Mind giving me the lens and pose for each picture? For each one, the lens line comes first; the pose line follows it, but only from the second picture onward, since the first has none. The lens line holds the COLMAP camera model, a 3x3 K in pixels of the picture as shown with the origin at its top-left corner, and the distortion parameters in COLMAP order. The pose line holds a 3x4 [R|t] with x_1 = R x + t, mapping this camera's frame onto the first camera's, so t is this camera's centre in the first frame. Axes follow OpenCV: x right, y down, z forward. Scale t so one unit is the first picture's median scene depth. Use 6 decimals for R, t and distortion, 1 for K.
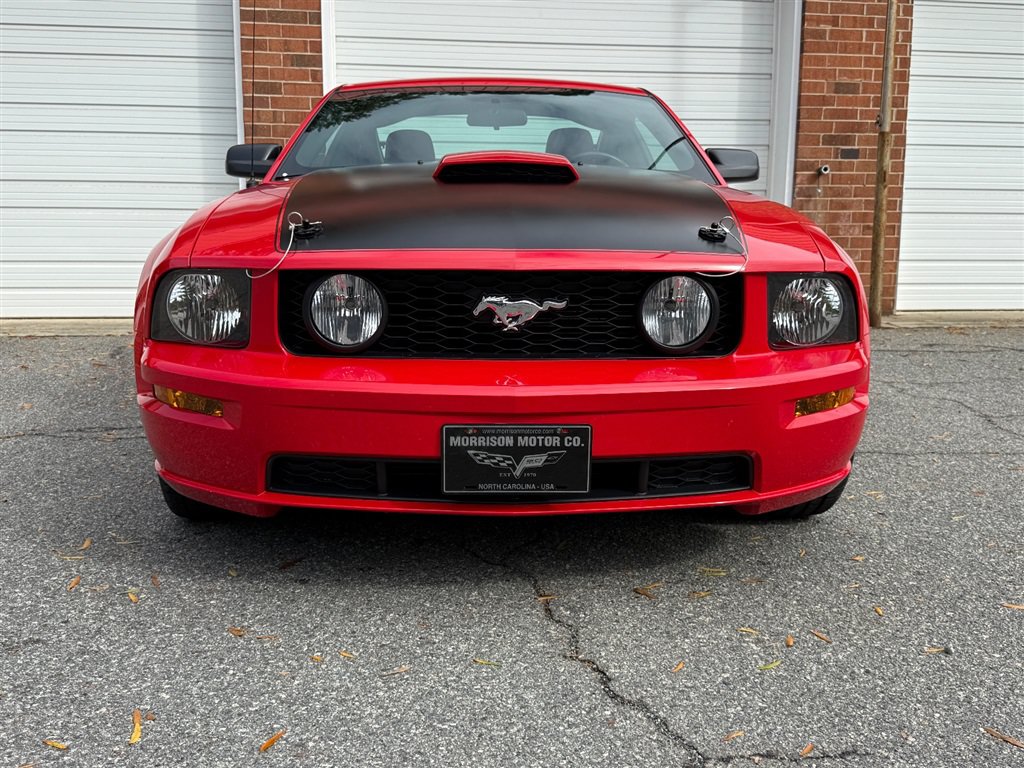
lens RADIAL K [[1054.1, 0, 510.9], [0, 1054.1, 374.9], [0, 0, 1]] dist [0.188874, -0.443007]
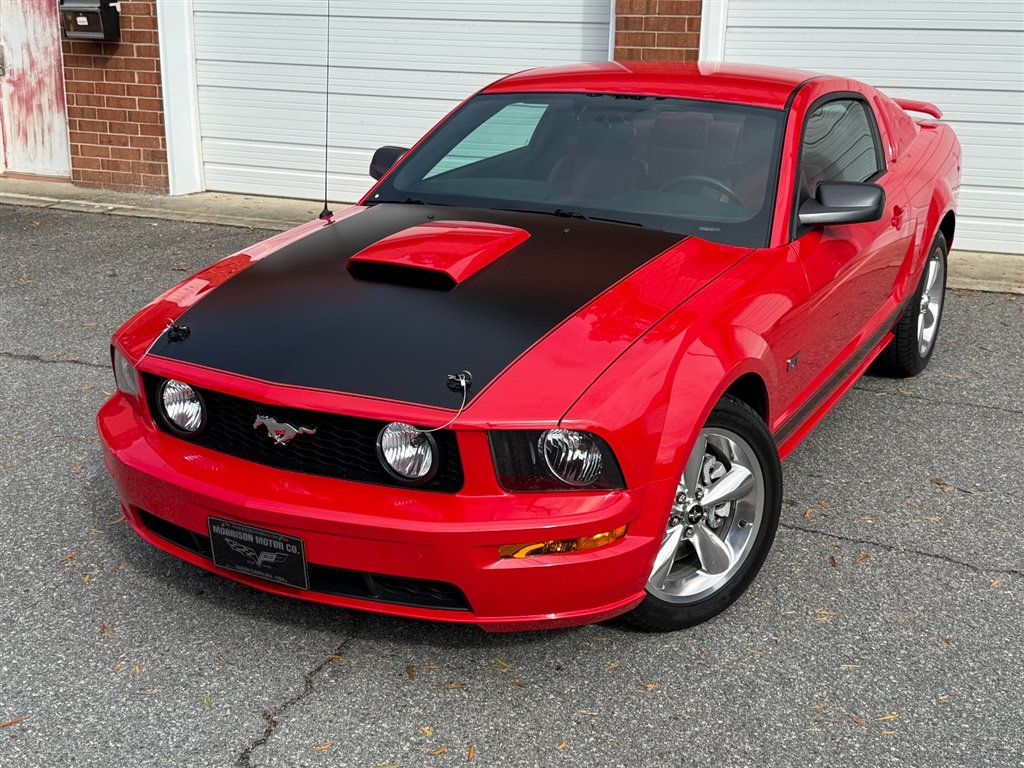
lens RADIAL K [[1298.5, 0, 511.1], [0, 1298.5, 384.6], [0, 0, 1]] dist [0.209238, -0.534131]
pose [[0.863044, 0.151635, -0.481832, 0.340871], [-0.079985, 0.982869, 0.166047, -0.137558], [0.498756, -0.104767, 0.860388, -0.053080]]
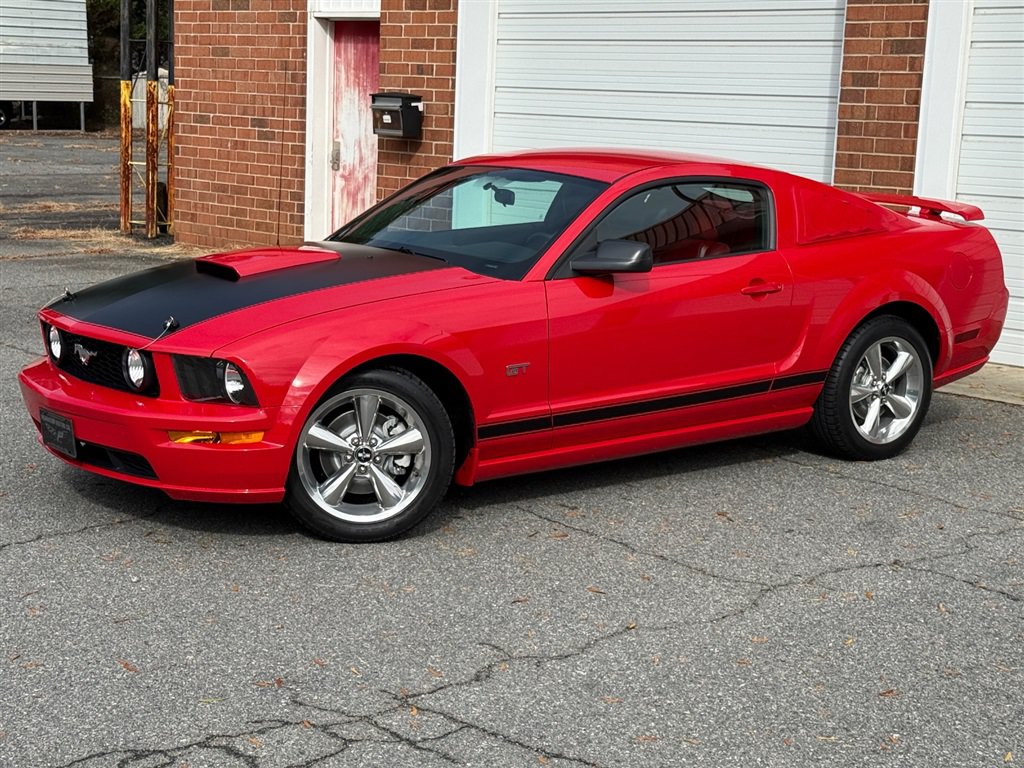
lens RADIAL K [[1818.8, 0, 509.2], [0, 1818.8, 381.5], [0, 0, 1]] dist [0.155571, 0.004125]
pose [[0.574403, 0.144283, -0.805756, 1.078745], [-0.143541, 0.986845, 0.074383, -0.128265], [0.805889, 0.072933, 0.587557, -0.095511]]
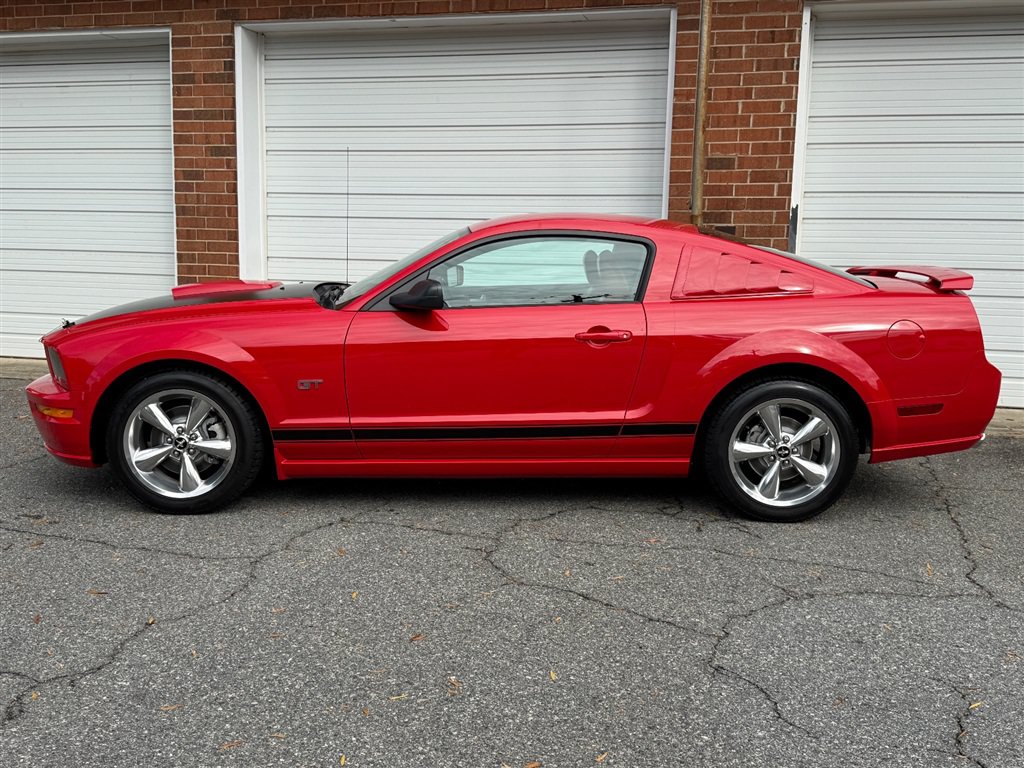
lens RADIAL K [[1071.8, 0, 514.0], [0, 1071.8, 387.5], [0, 0, 1]] dist [0.180163, -0.393888]
pose [[0.915212, 0.063215, -0.397983, 0.765007], [-0.068283, 0.997665, 0.001441, -0.079526], [0.397145, 0.025856, 0.917391, 0.063319]]
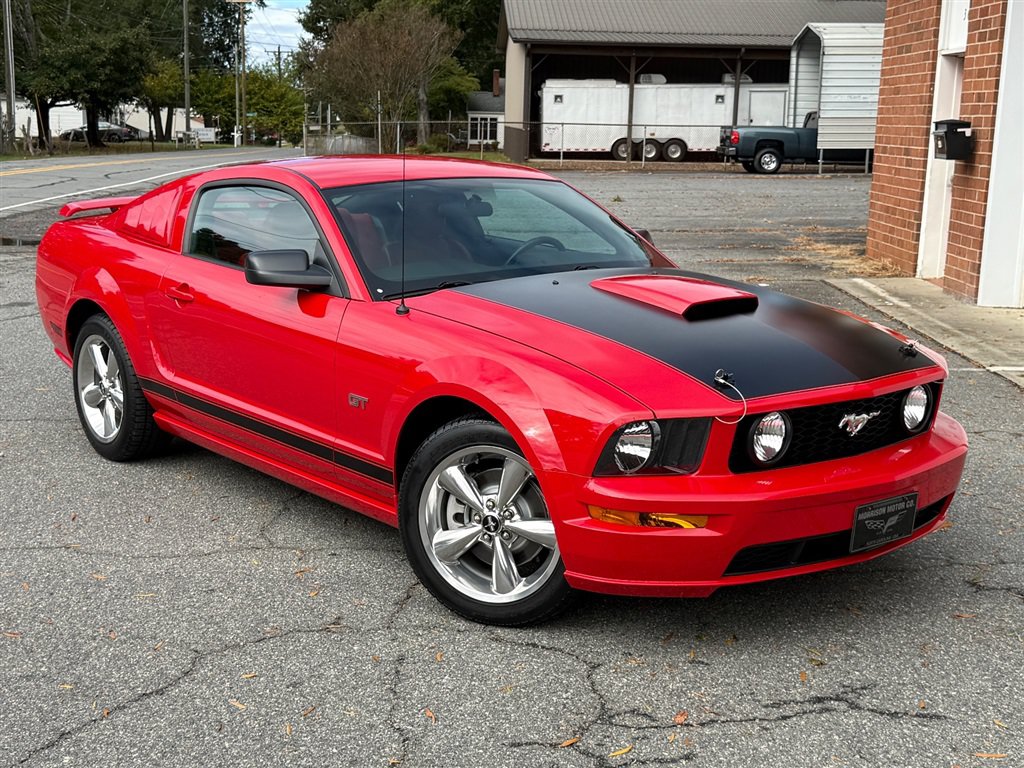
lens RADIAL K [[1406.0, 0, 510.6], [0, 1406.0, 384.5], [0, 0, 1]] dist [0.209901, -0.505609]
pose [[-0.162577, 0.175564, -0.970951, 1.135679], [-0.159472, 0.966430, 0.201449, -0.249862], [0.973723, 0.187591, -0.129122, 0.892968]]
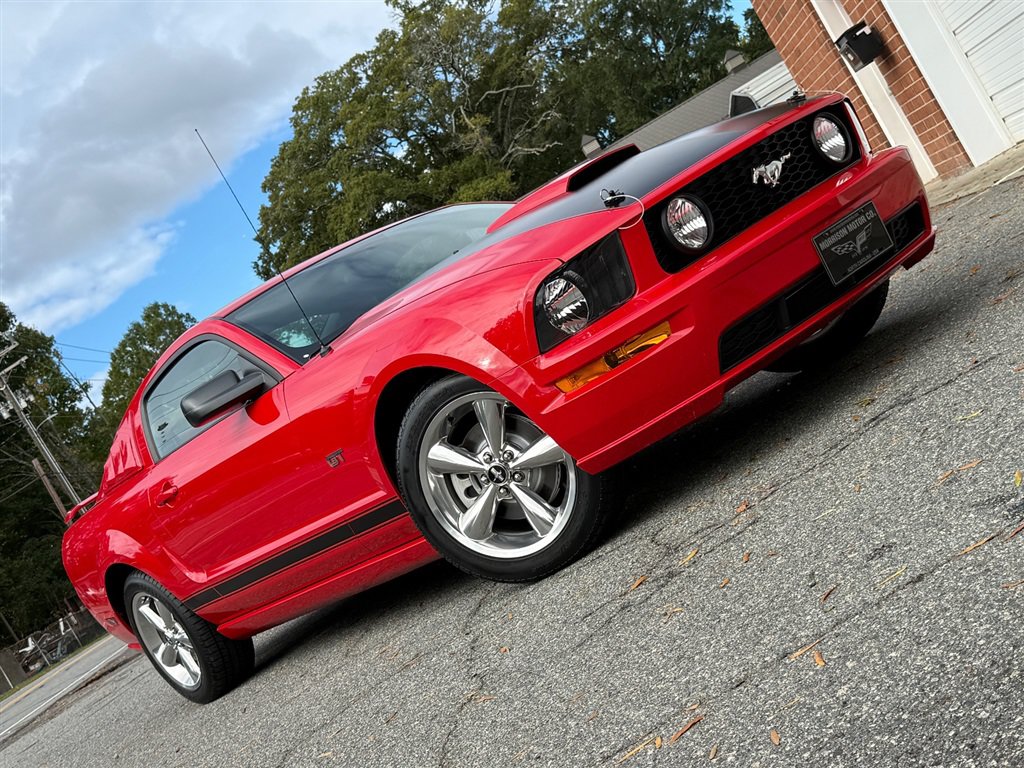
lens RADIAL K [[1406.7, 0, 510.6], [0, 1406.7, 395.1], [0, 0, 1]] dist [0.197323, -0.423982]
pose [[-0.172084, 0.113713, -0.978497, 1.099803], [0.383545, 0.922665, 0.039772, -0.092546], [0.907348, -0.368454, -0.202390, 0.958971]]
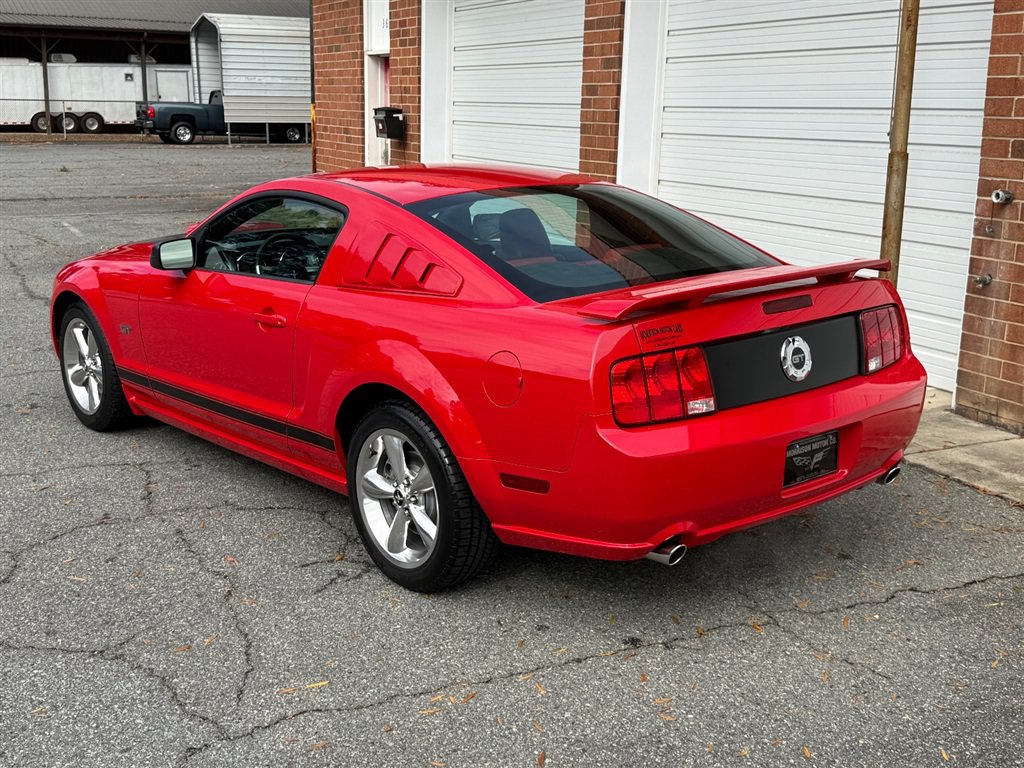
lens RADIAL K [[1206.2, 0, 512.2], [0, 1206.2, 383.3], [0, 0, 1]] dist [0.212647, -0.508764]
pose [[0.289476, 0.215022, -0.932721, 1.287130], [-0.147989, 0.972779, 0.178328, -0.242633], [0.945676, 0.086411, 0.313417, 0.723337]]
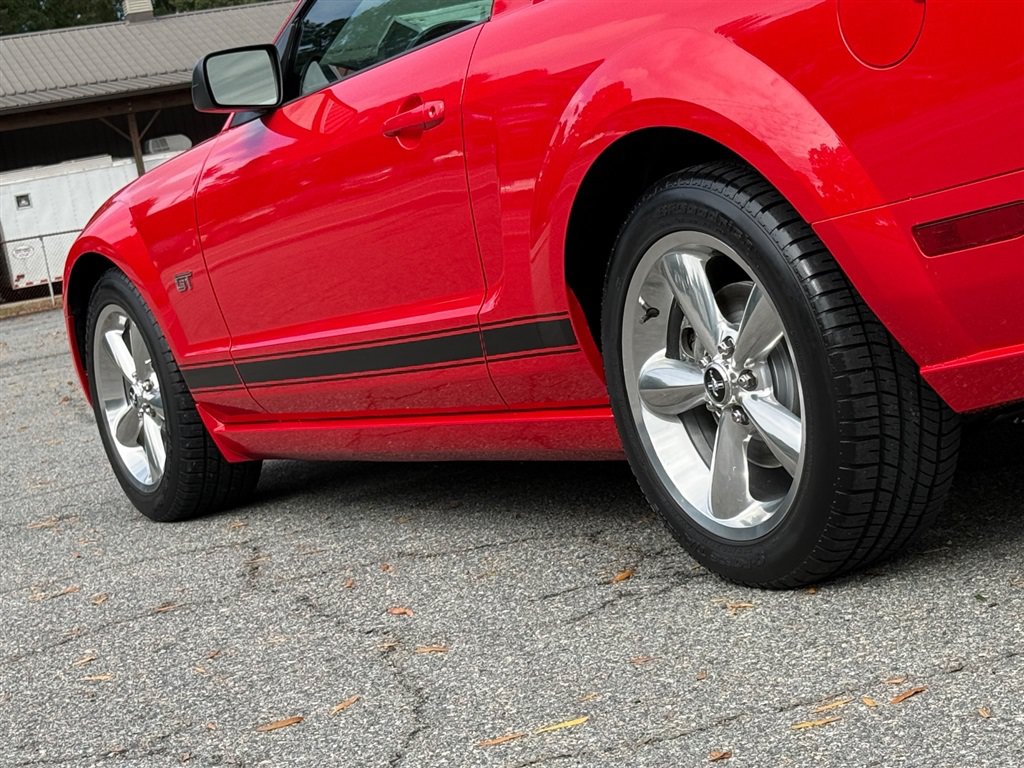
lens RADIAL K [[2334.0, 0, 530.1], [0, 2334.0, 386.1], [0, 0, 1]] dist [0.096738, 0.679811]
pose [[0.094328, 0.063219, -0.993532, 1.227510], [0.034023, 0.997194, 0.066682, -0.085652], [0.994960, -0.040093, 0.091912, 0.782836]]
